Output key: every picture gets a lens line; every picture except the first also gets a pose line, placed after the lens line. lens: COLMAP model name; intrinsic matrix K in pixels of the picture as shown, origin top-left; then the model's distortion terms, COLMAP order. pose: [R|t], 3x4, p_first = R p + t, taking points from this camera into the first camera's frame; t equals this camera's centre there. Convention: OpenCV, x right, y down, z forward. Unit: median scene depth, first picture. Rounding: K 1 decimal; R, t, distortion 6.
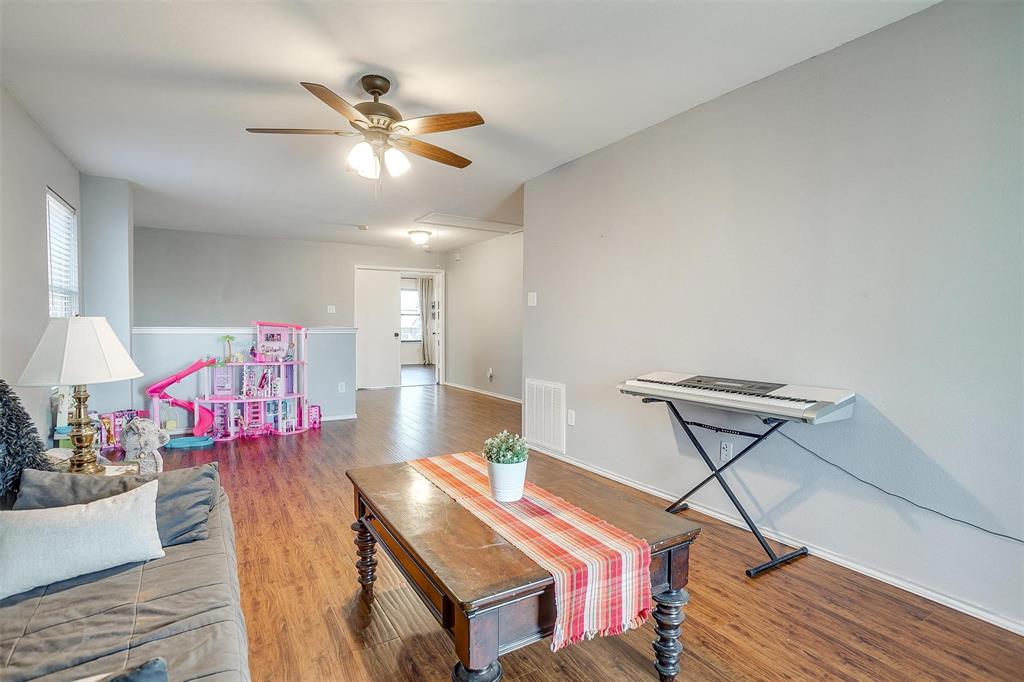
lens RADIAL K [[499.3, 0, 511.6], [0, 499.3, 338.1], [0, 0, 1]] dist [-0.020531, 0.012799]
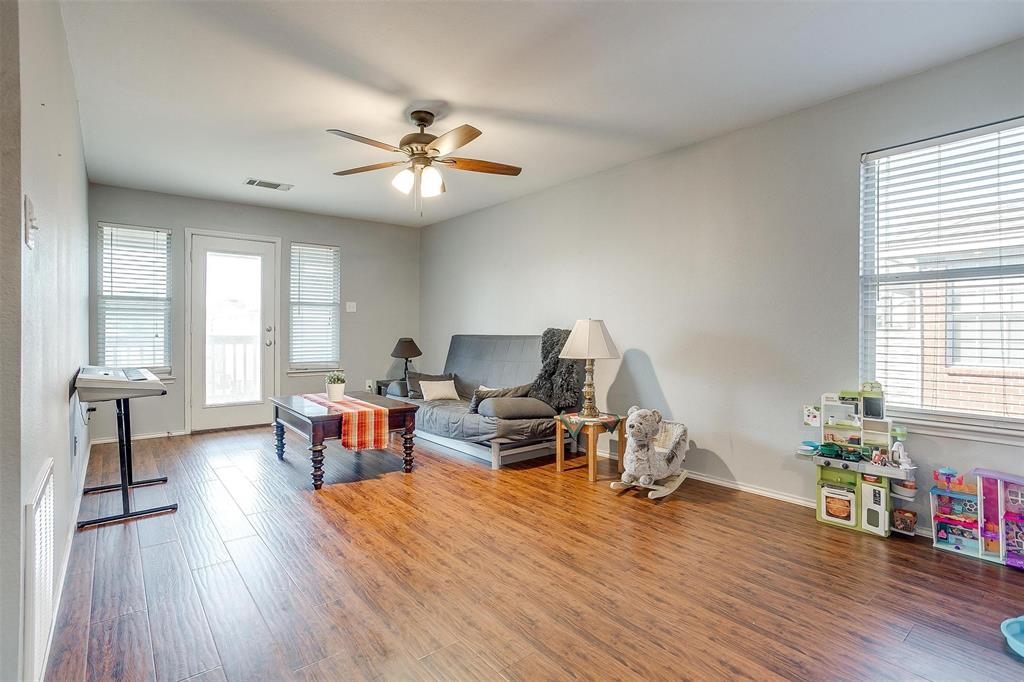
lens RADIAL K [[499.3, 0, 513.8], [0, 499.3, 333.2], [0, 0, 1]] dist [-0.020531, 0.012799]
pose [[-0.991350, -0.006480, -0.131088, -0.319671], [-0.010479, 0.999500, 0.029838, -0.038930], [0.130829, 0.030953, -0.990922, 2.096737]]
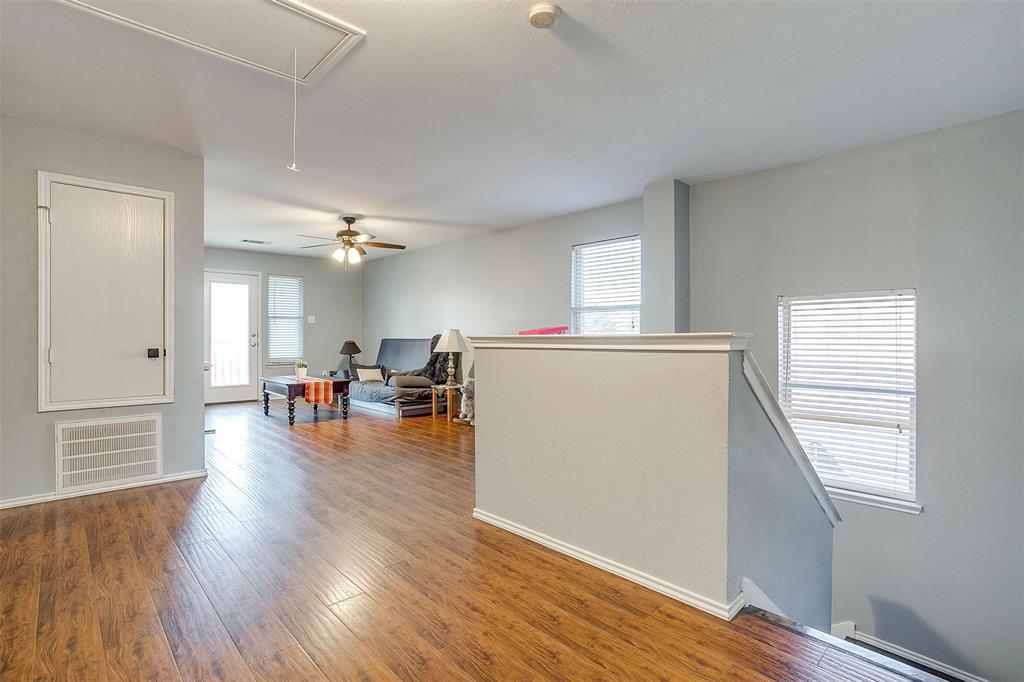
lens RADIAL K [[499.3, 0, 510.8], [0, 499.3, 340.4], [0, 0, 1]] dist [-0.020531, 0.012799]
pose [[-0.981795, -0.003161, -0.189918, -0.522874], [-0.010072, 0.999321, 0.035439, -0.071360], [0.189677, 0.036706, -0.981160, 3.092151]]
